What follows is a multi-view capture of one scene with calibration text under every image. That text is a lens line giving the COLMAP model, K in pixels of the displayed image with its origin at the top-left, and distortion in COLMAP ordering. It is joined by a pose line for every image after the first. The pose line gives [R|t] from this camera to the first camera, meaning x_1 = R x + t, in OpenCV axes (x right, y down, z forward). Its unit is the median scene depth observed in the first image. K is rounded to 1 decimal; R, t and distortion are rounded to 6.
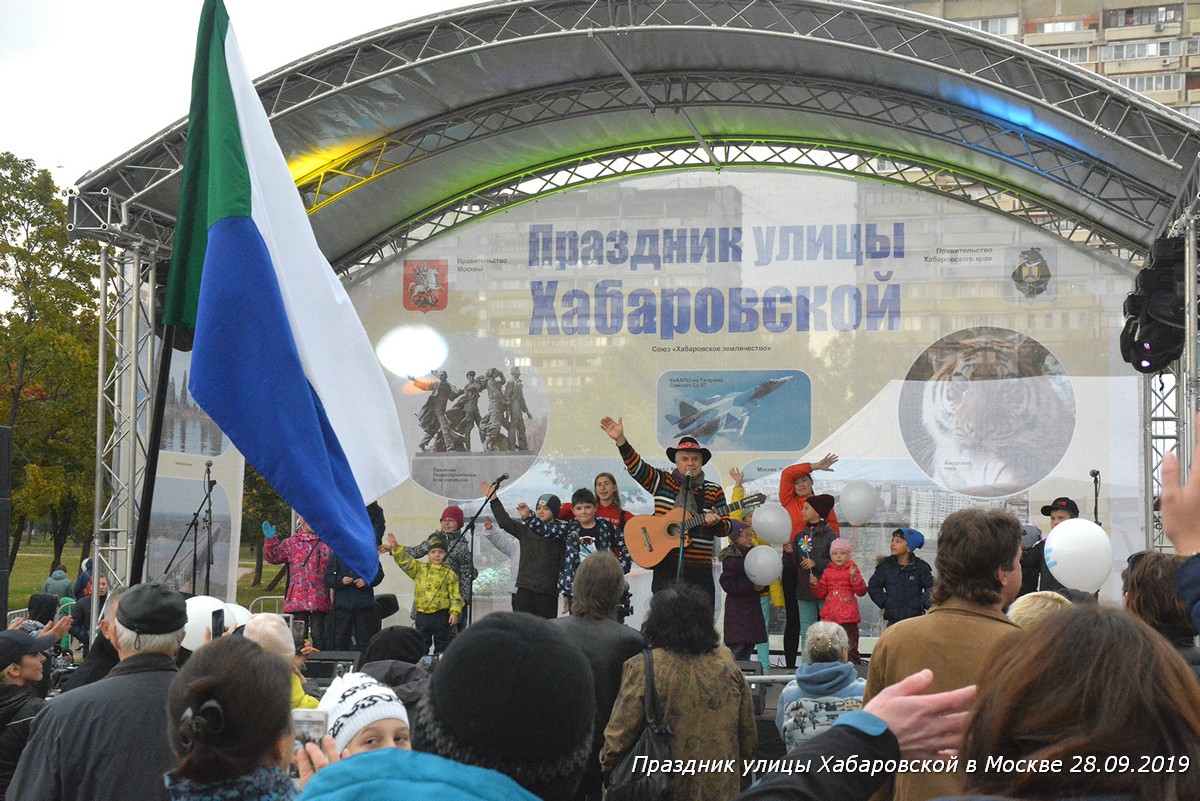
lens RADIAL K [[1879.0, 0, 590.8], [0, 1879.0, 396.8], [0, 0, 1]] dist [0.129382, 0.000000]
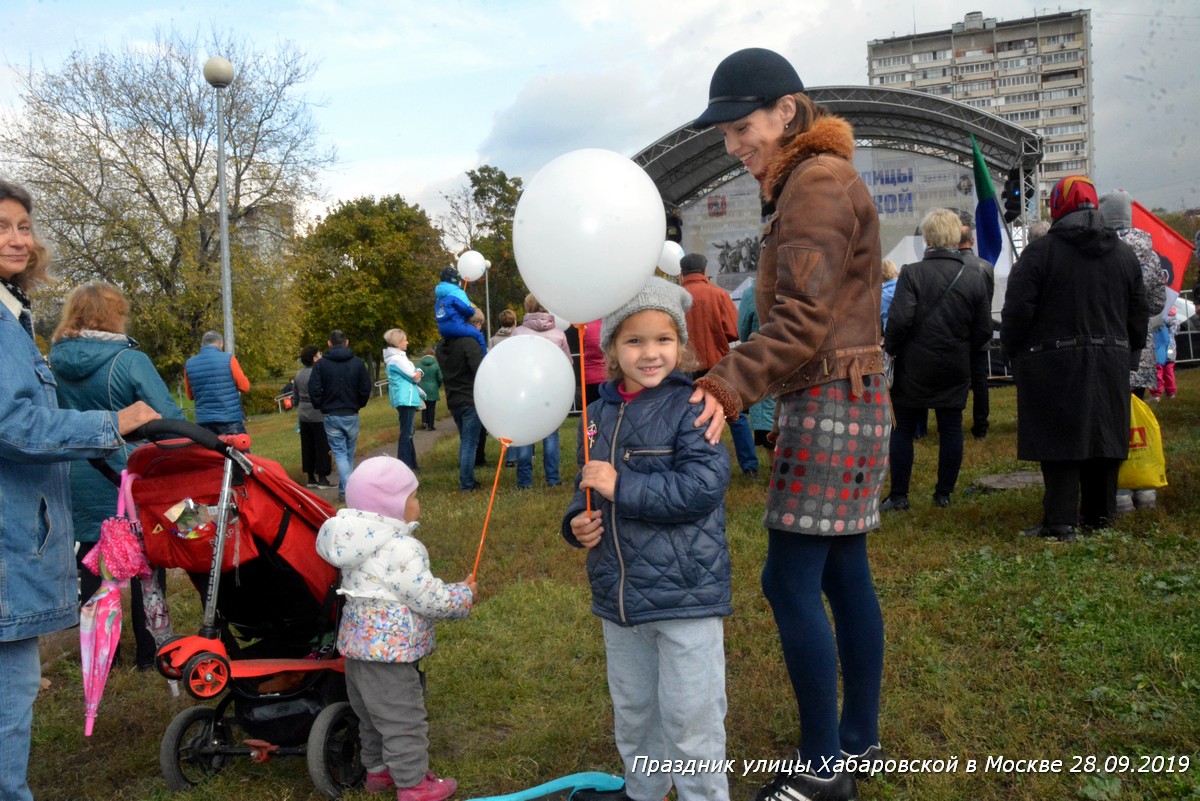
lens RADIAL K [[1000.7, 0, 598.7], [0, 1000.7, 396.1], [0, 0, 1]] dist [-0.099792, 0.009422]
pose [[0.989754, -0.050702, -0.133479, -0.082608], [0.066612, 0.990829, 0.117565, 0.025103], [0.126294, -0.125252, 0.984054, -0.356671]]
